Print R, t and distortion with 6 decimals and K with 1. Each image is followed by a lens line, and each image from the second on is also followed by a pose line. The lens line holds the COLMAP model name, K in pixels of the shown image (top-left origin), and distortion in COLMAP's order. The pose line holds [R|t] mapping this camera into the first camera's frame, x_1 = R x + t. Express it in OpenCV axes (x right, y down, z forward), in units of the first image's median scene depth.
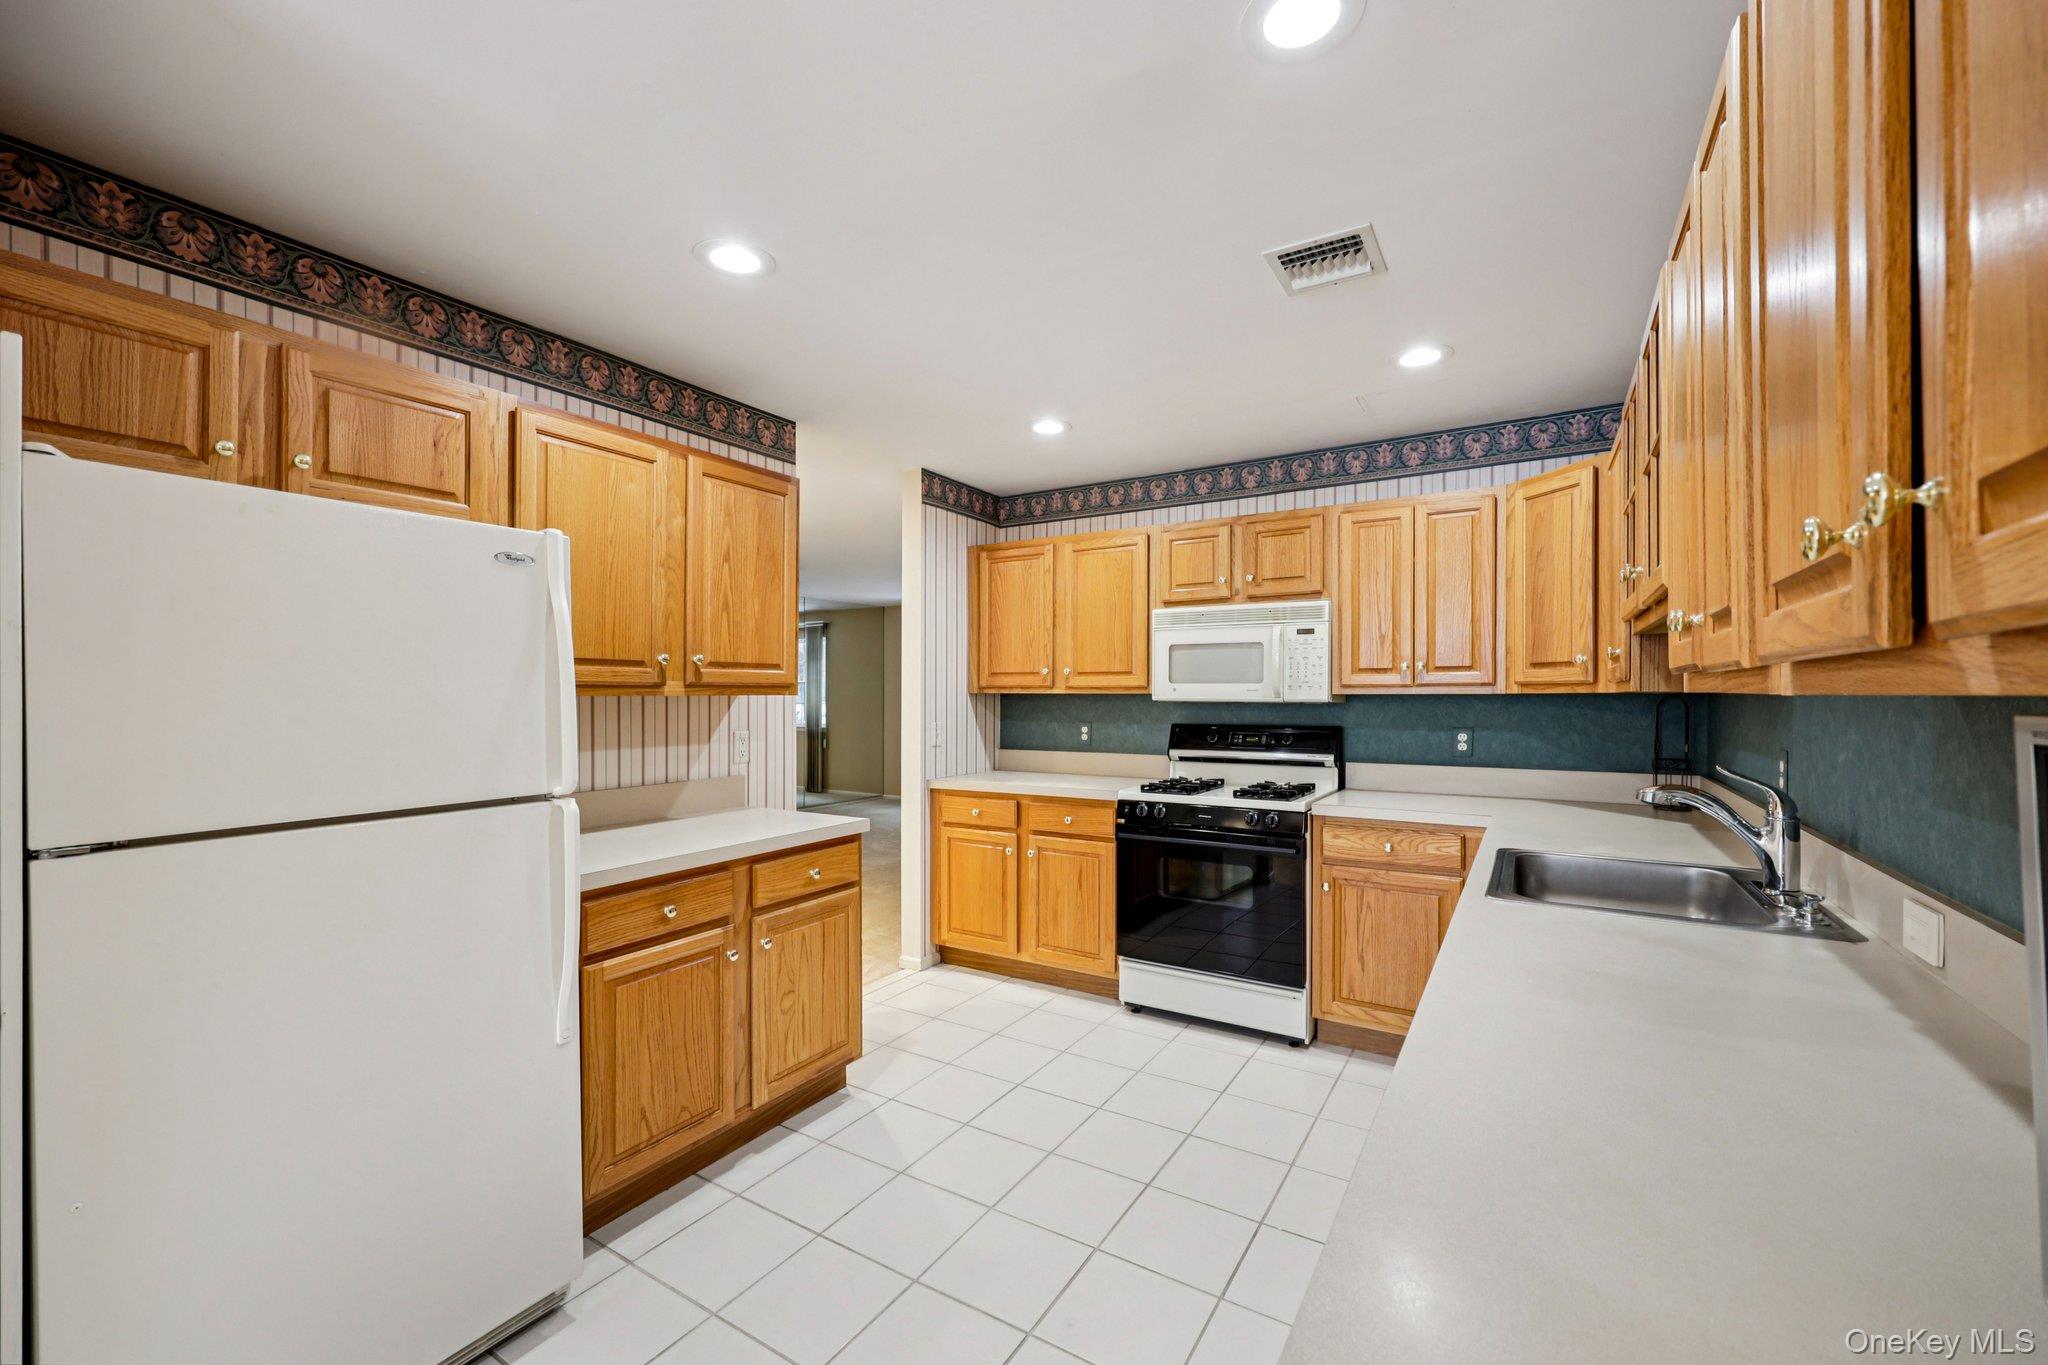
lens RADIAL K [[818.5, 0, 1023.1], [0, 818.5, 684.8], [0, 0, 1]] dist [-0.001926, -0.000164]
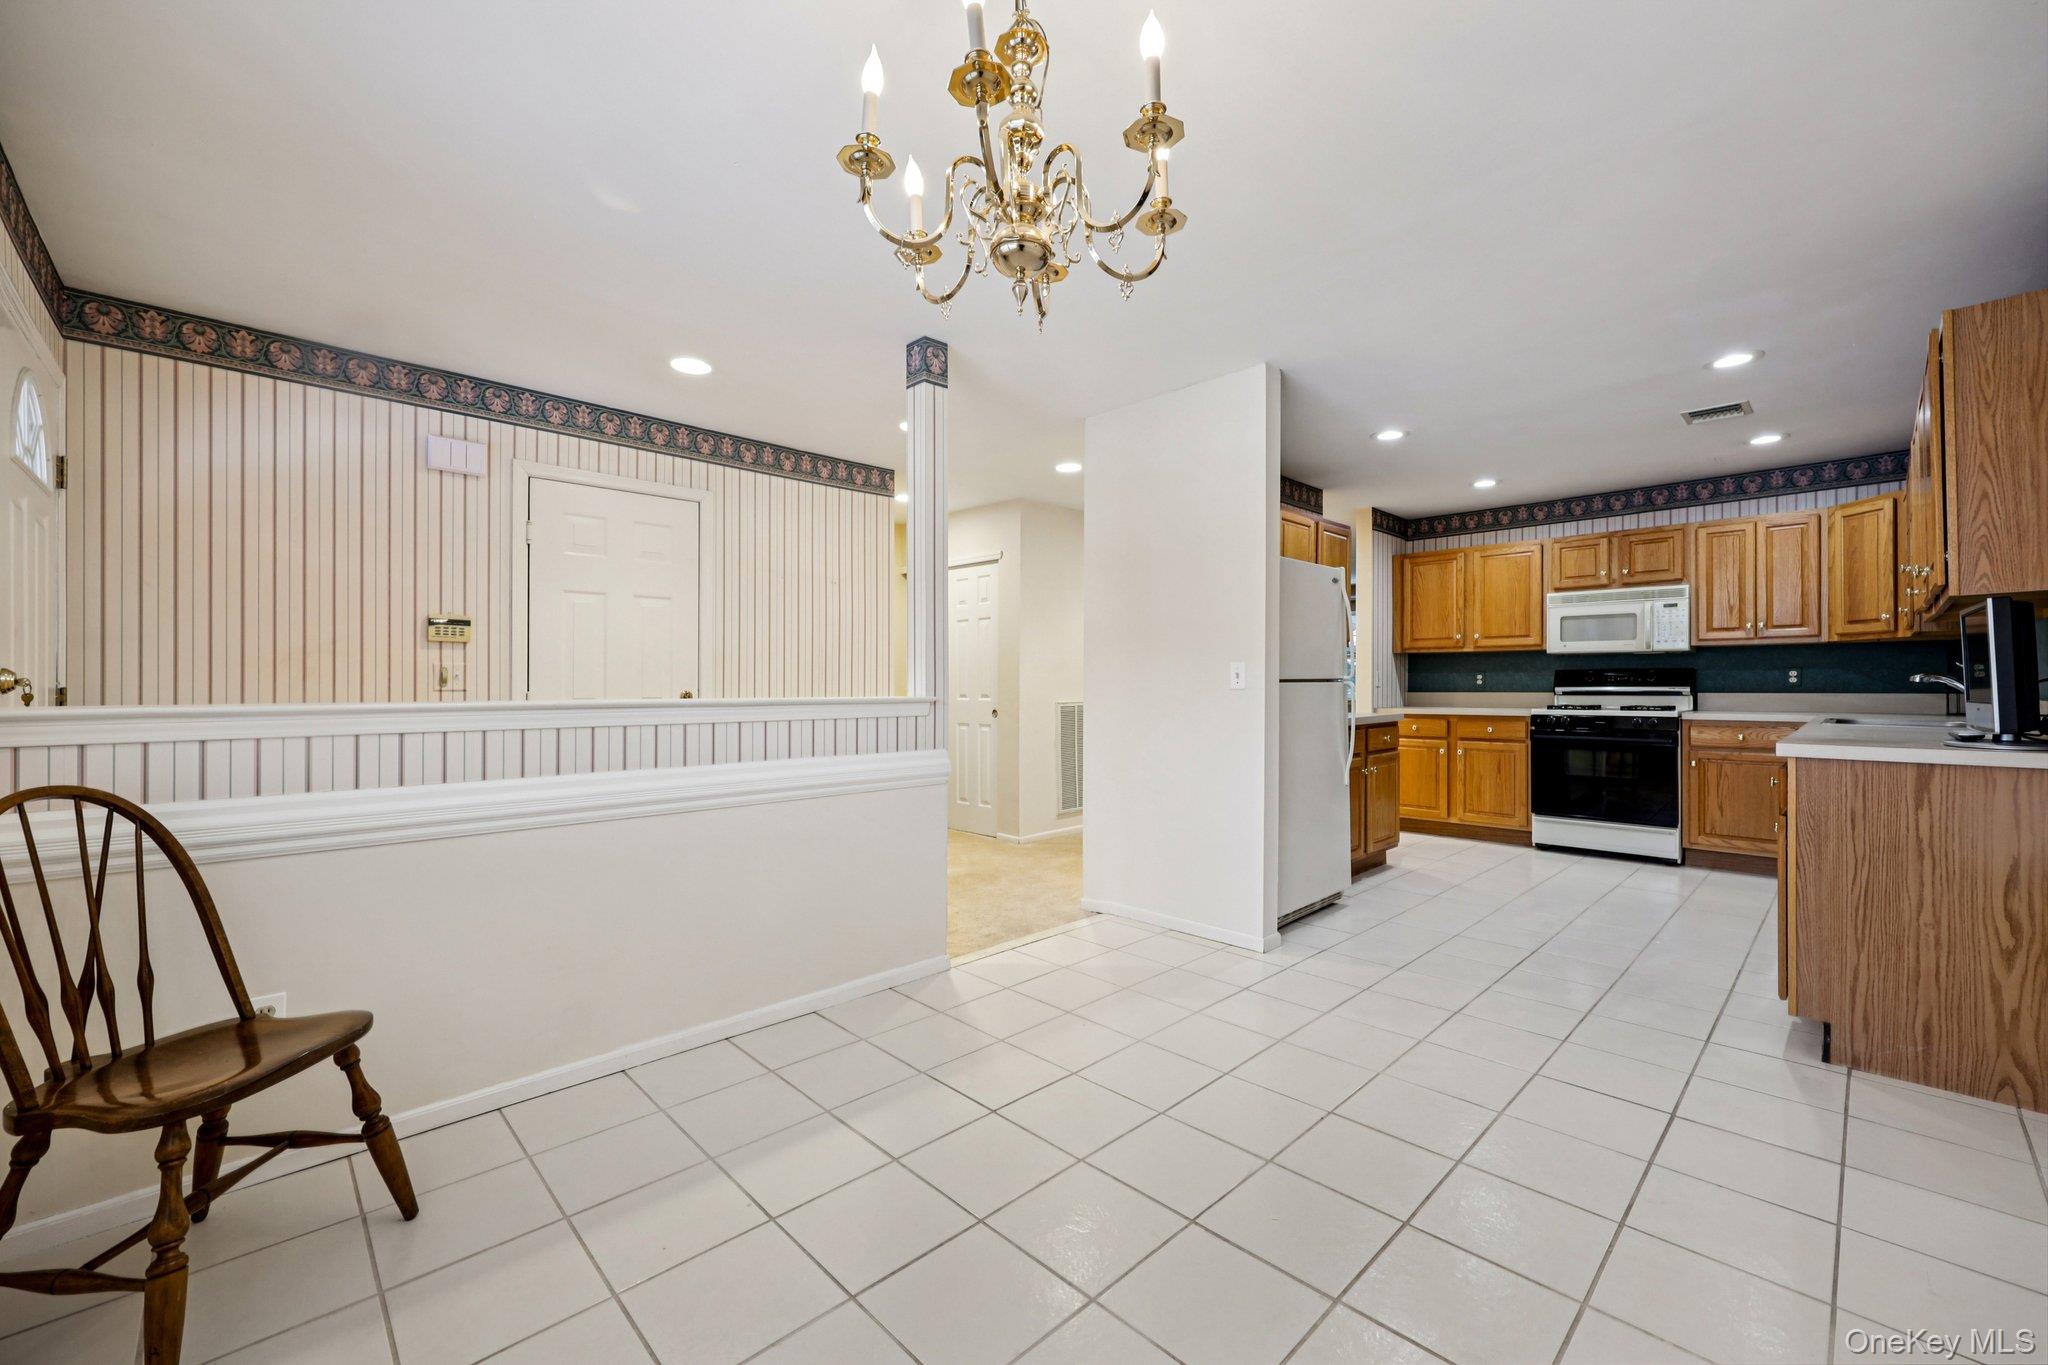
lens RADIAL K [[811.7, 0, 1020.1], [0, 811.7, 671.8], [0, 0, 1]] dist [-0.000293, -0.000056]
pose [[0.969704, -0.005108, -0.244230, -0.453716], [0.004288, 0.999983, -0.003889, 0.058700], [0.244245, 0.002724, 0.969710, -0.754719]]
